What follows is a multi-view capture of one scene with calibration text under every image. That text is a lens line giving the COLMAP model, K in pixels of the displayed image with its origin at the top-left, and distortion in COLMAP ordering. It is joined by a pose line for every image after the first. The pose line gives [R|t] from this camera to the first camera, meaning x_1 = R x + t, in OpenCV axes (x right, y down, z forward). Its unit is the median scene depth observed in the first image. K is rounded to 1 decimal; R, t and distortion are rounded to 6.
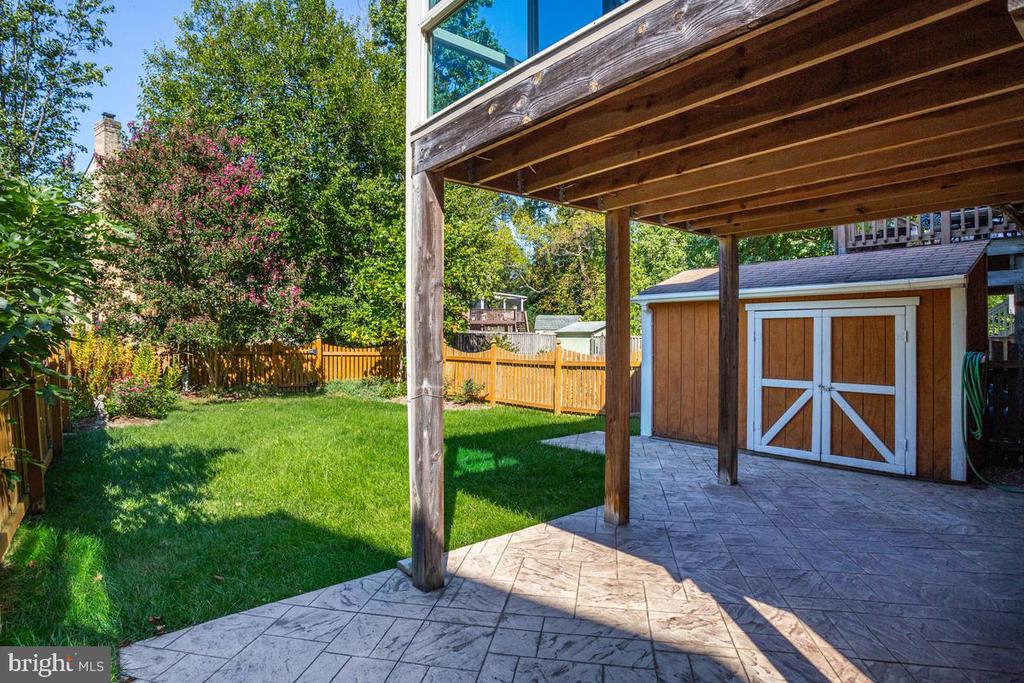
lens RADIAL K [[536.8, 0, 503.2], [0, 536.8, 343.8], [0, 0, 1]] dist [-0.038499, 0.012007]
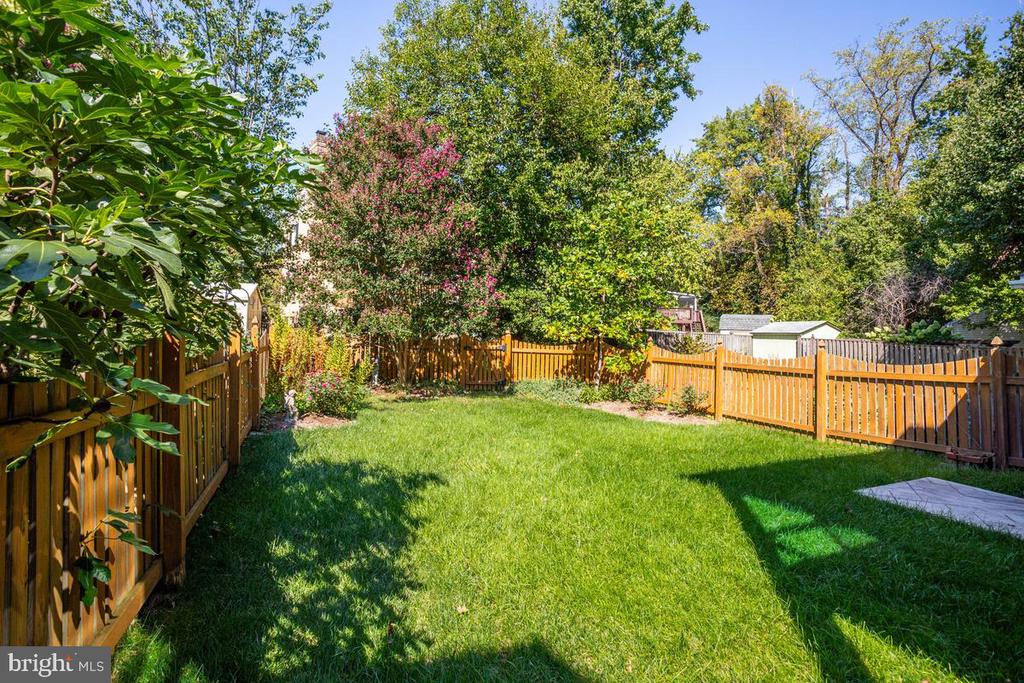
lens RADIAL K [[519.4, 0, 549.6], [0, 519.4, 314.7], [0, 0, 1]] dist [-0.047891, 0.010812]
pose [[0.977207, 0.013306, -0.211872, -0.123961], [-0.024547, 0.998422, -0.050510, 0.000836], [0.210866, 0.054560, 0.975991, 0.193122]]
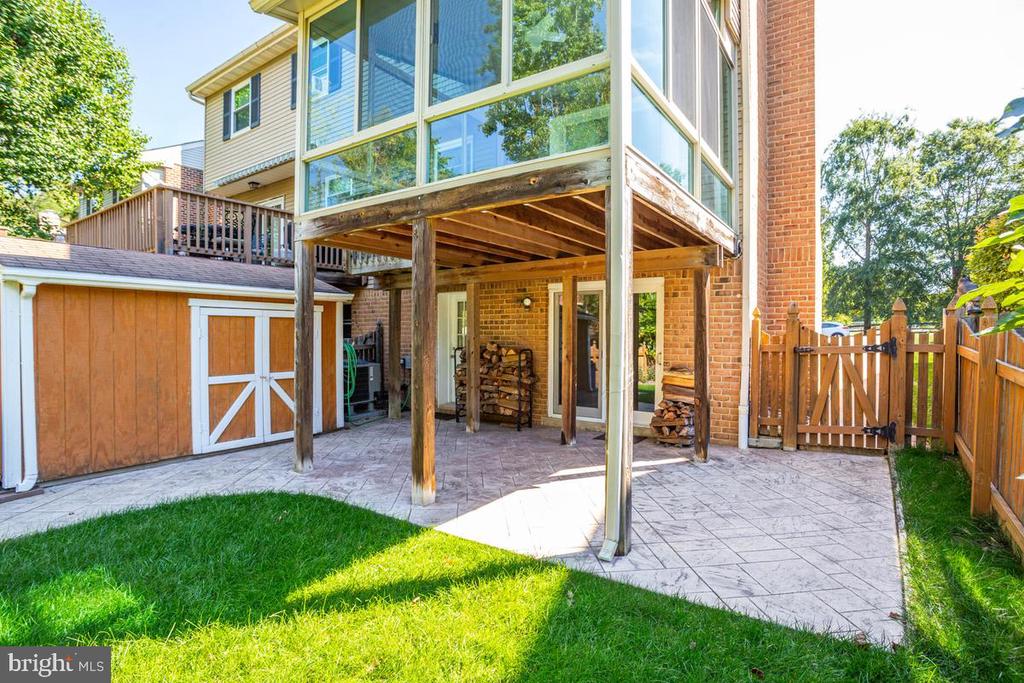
lens RADIAL K [[519.4, 0, 479.0], [0, 519.4, 335.6], [0, 0, 1]] dist [-0.047891, 0.010812]
pose [[-0.238001, 0.000709, 0.971265, -0.309475], [0.017602, 0.999839, 0.003584, -0.002765], [-0.971105, 0.017949, -0.237975, 0.423228]]
